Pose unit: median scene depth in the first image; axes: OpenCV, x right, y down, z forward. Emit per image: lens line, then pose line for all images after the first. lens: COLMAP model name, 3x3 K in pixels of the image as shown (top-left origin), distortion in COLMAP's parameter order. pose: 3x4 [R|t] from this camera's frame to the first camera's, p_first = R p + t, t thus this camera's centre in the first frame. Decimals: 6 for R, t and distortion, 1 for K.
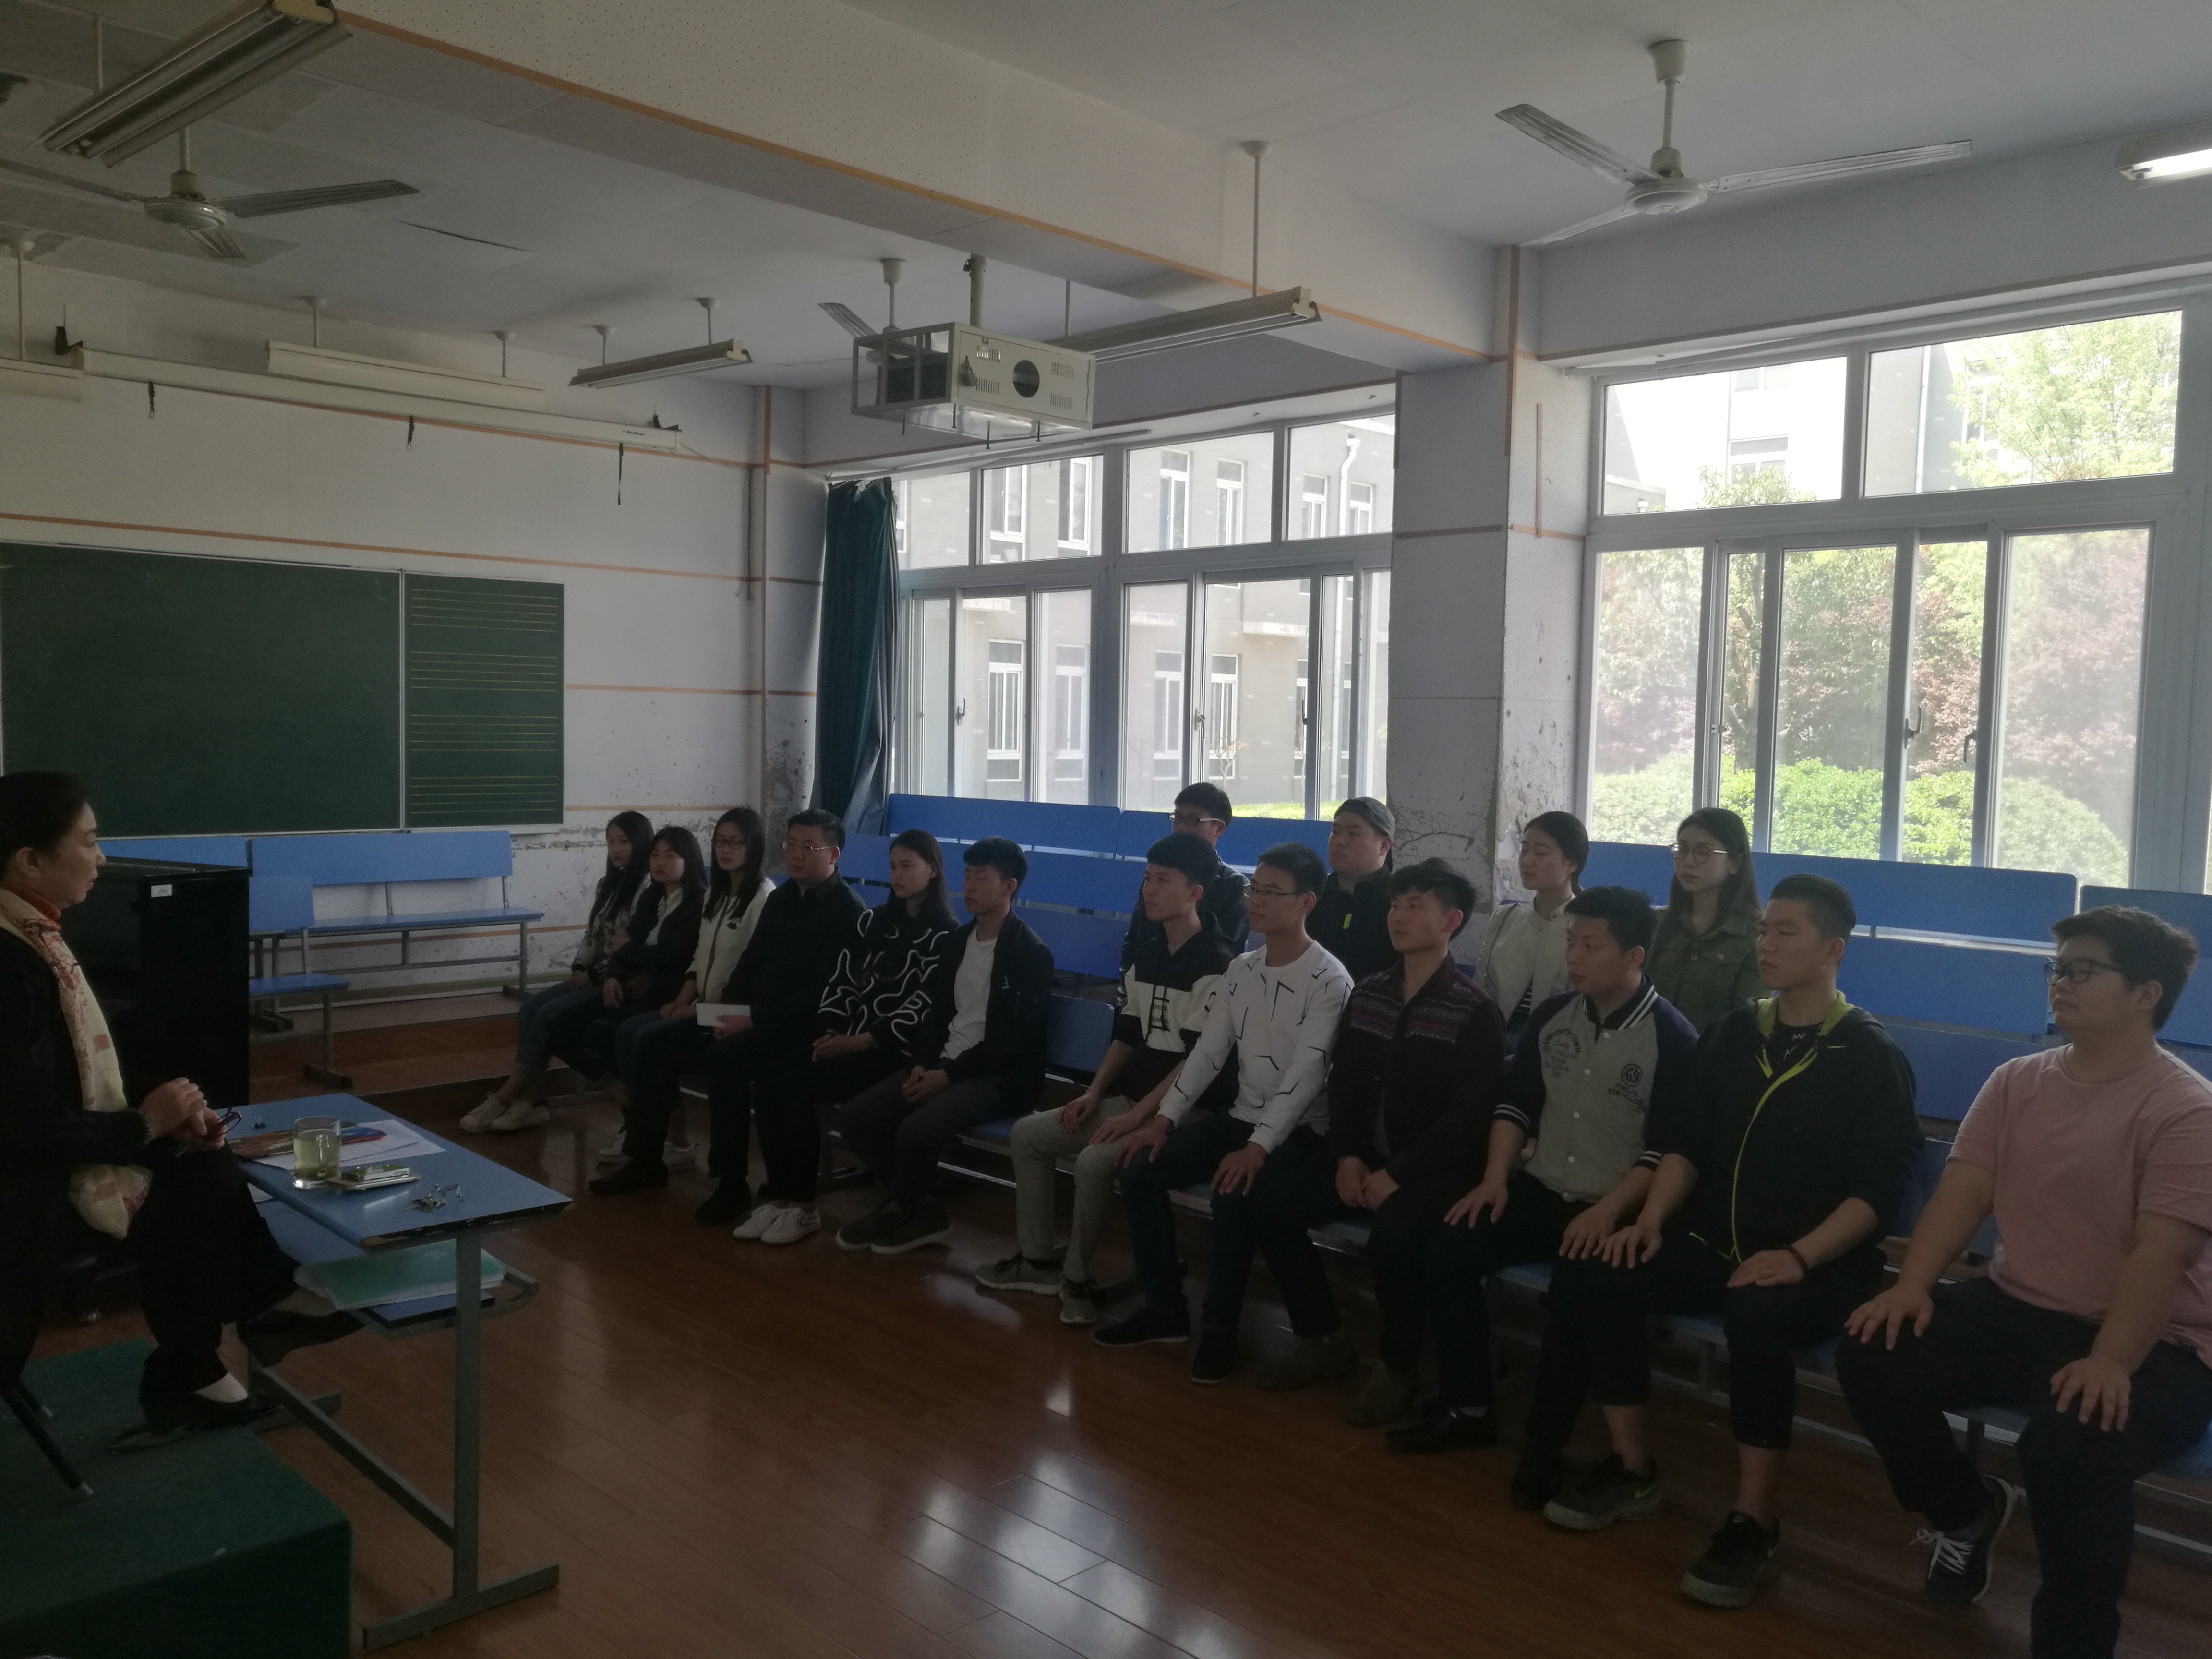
lens RADIAL K [[1745.1, 0, 1106.0], [0, 1745.1, 829.5], [0, 0, 1]] dist [0.014387, 0.006967]
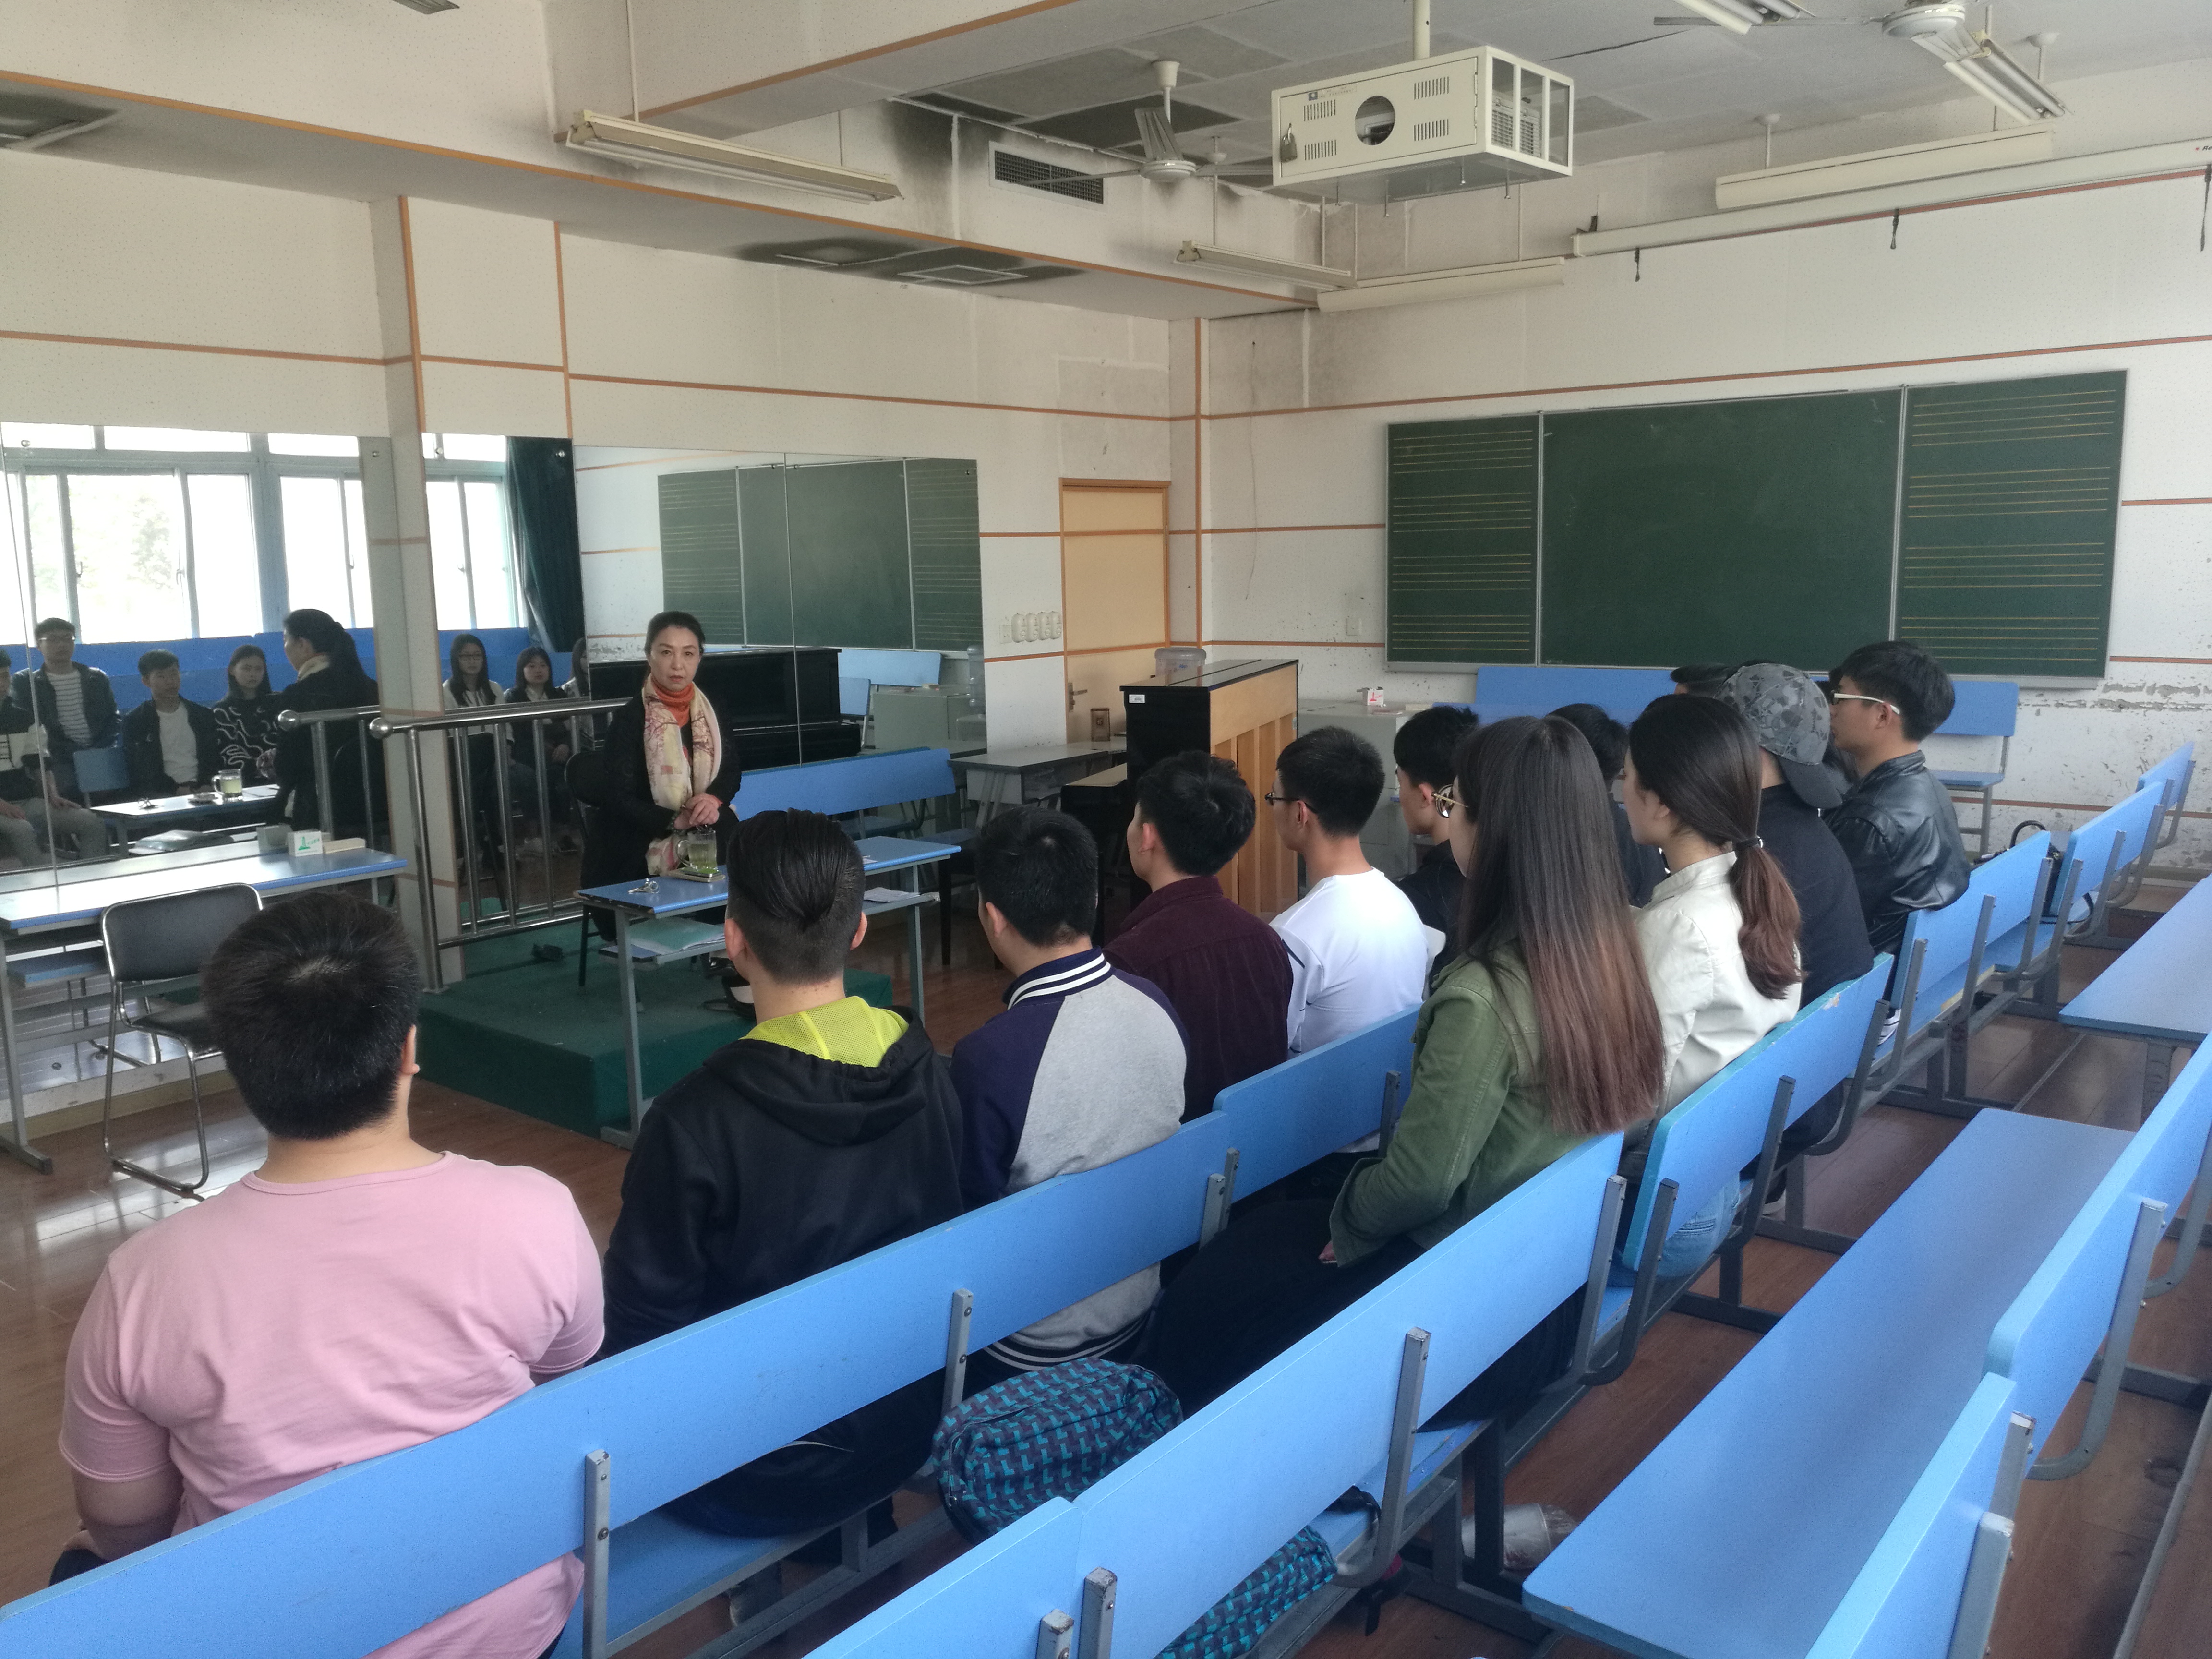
lens RADIAL K [[1745.1, 0, 1106.0], [0, 1745.1, 829.5], [0, 0, 1]] dist [0.014387, 0.006967]
pose [[0.098099, 0.135833, -0.985863, 0.455938], [-0.037928, 0.990432, 0.132688, -0.024403], [0.994454, 0.024375, 0.102313, 0.479698]]
